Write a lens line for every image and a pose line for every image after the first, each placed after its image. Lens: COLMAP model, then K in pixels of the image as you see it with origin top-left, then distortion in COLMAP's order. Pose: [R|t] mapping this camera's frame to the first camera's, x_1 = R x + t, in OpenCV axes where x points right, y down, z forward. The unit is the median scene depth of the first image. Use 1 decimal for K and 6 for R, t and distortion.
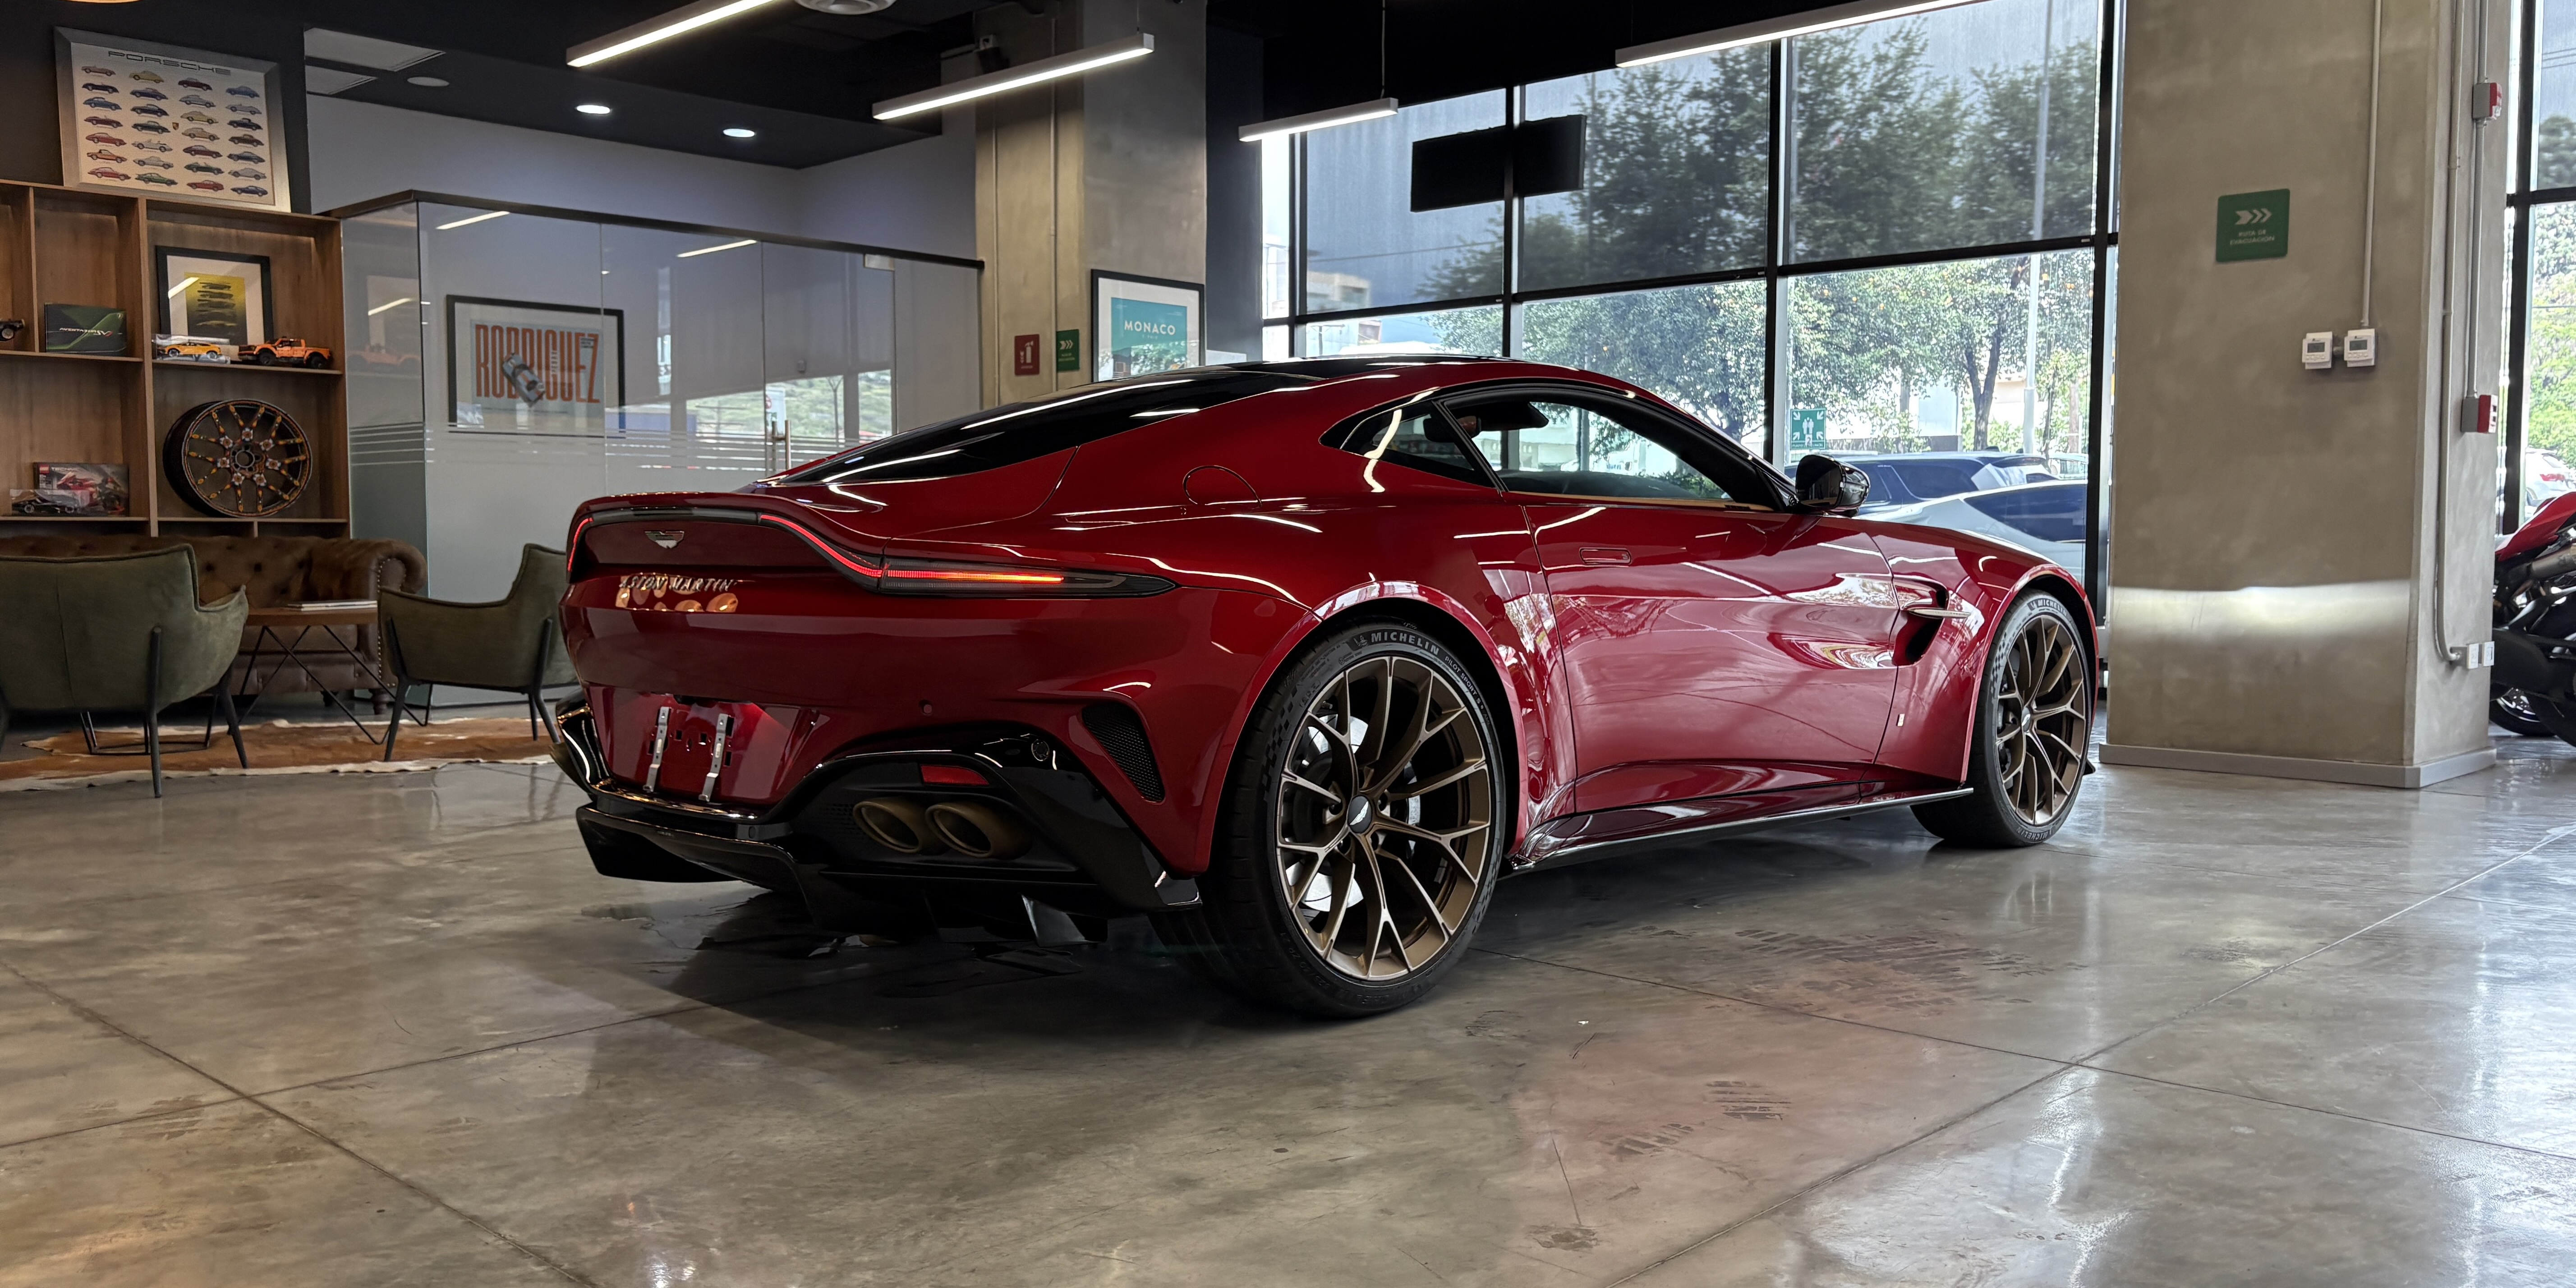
lens RADIAL K [[1933.3, 0, 1269.1], [0, 1933.3, 659.5], [0, 0, 1]] dist [0.037400, -0.038070]
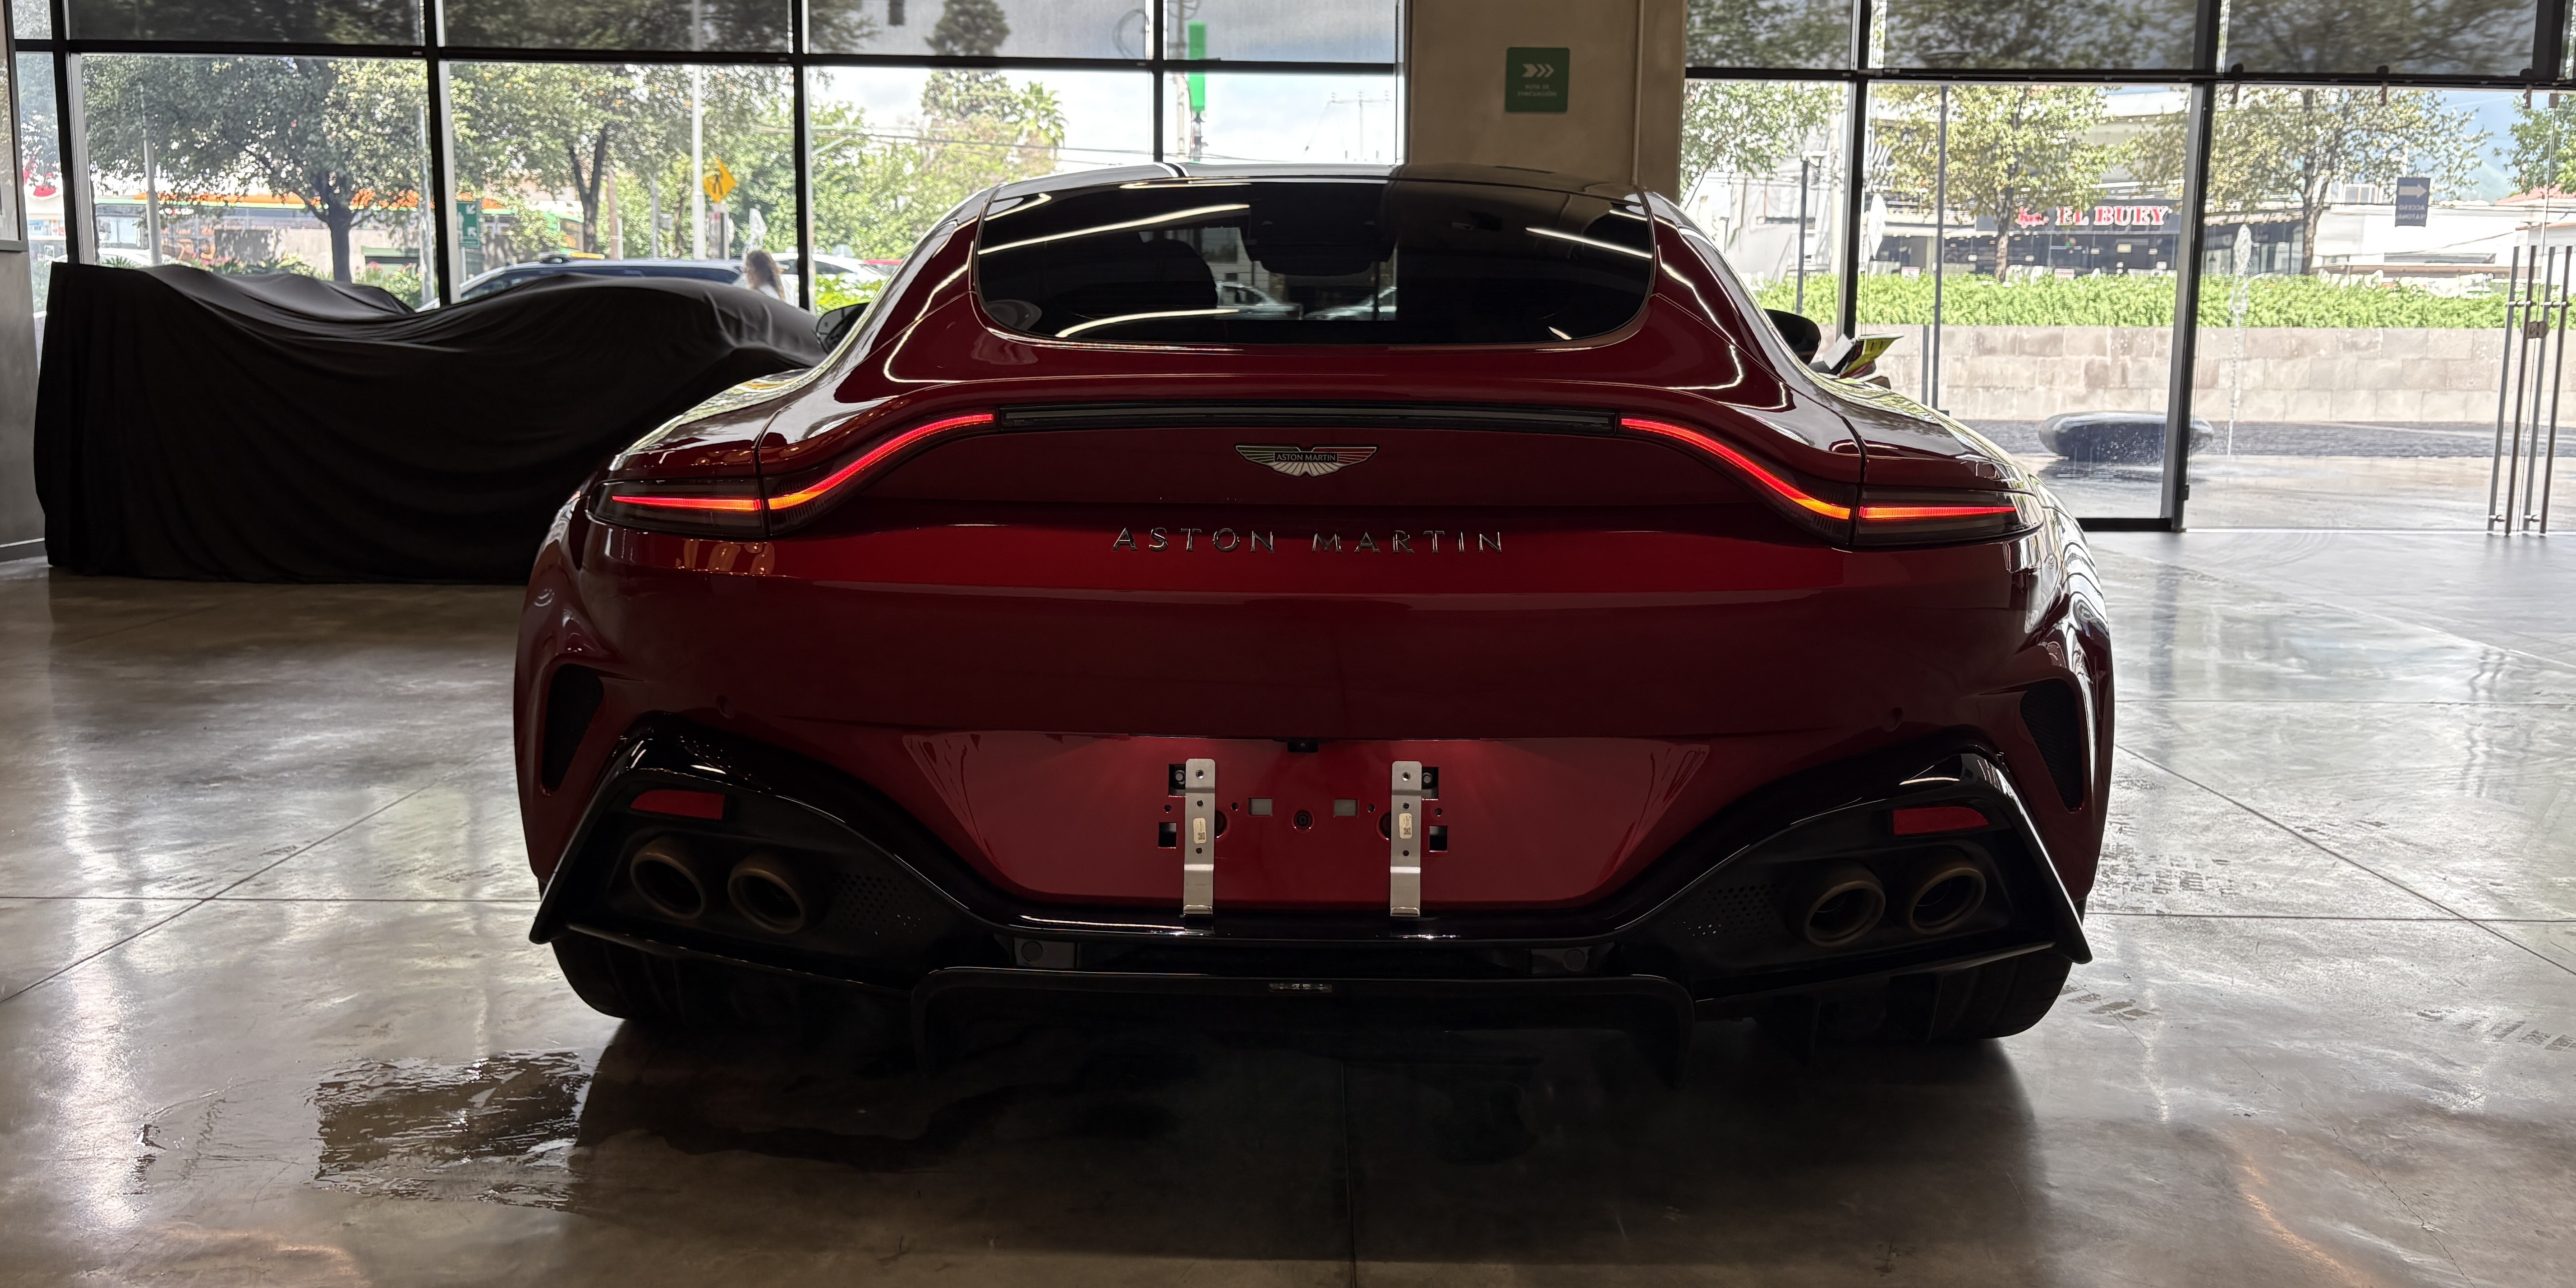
lens RADIAL K [[1933.3, 0, 1269.1], [0, 1933.3, 659.5], [0, 0, 1]] dist [0.037400, -0.038070]
pose [[0.718664, -0.106990, 0.687077, -0.362245], [0.037246, 0.992597, 0.115606, -0.036508], [-0.694359, -0.057491, 0.717329, 0.324870]]
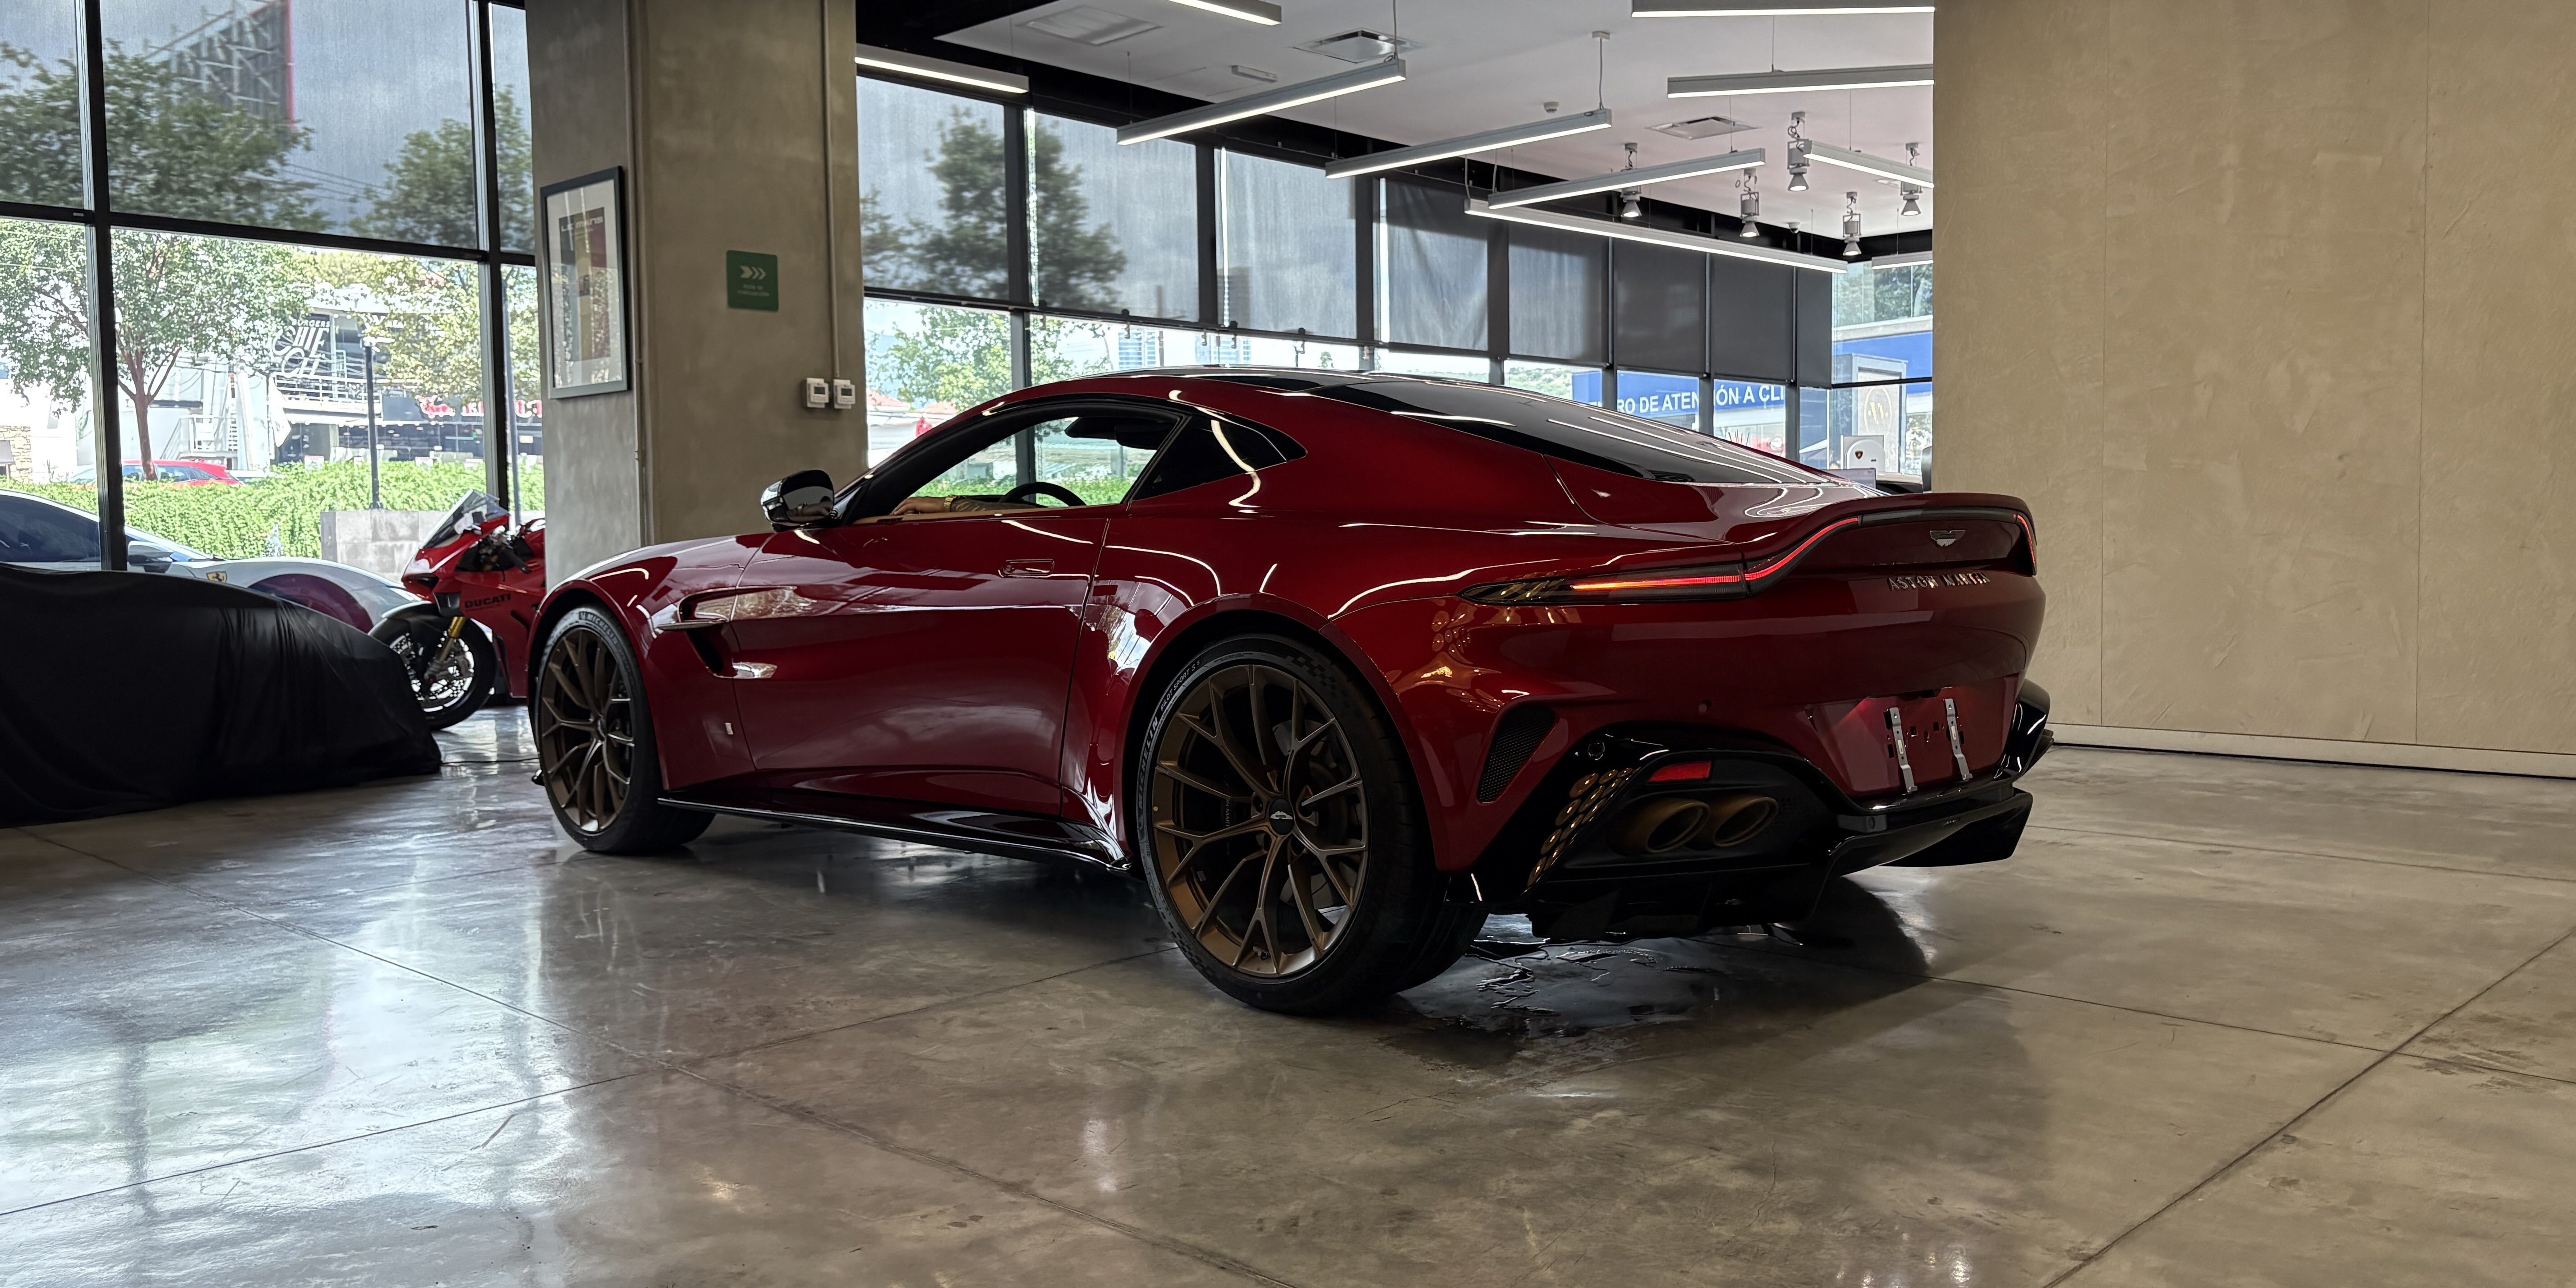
lens RADIAL K [[1933.3, 0, 1269.1], [0, 1933.3, 659.5], [0, 0, 1]] dist [0.037400, -0.038070]
pose [[0.006015, -0.069519, 0.997562, -0.685581], [0.079235, 0.994477, 0.068826, -0.050378], [-0.996838, 0.078627, 0.011490, 0.693571]]
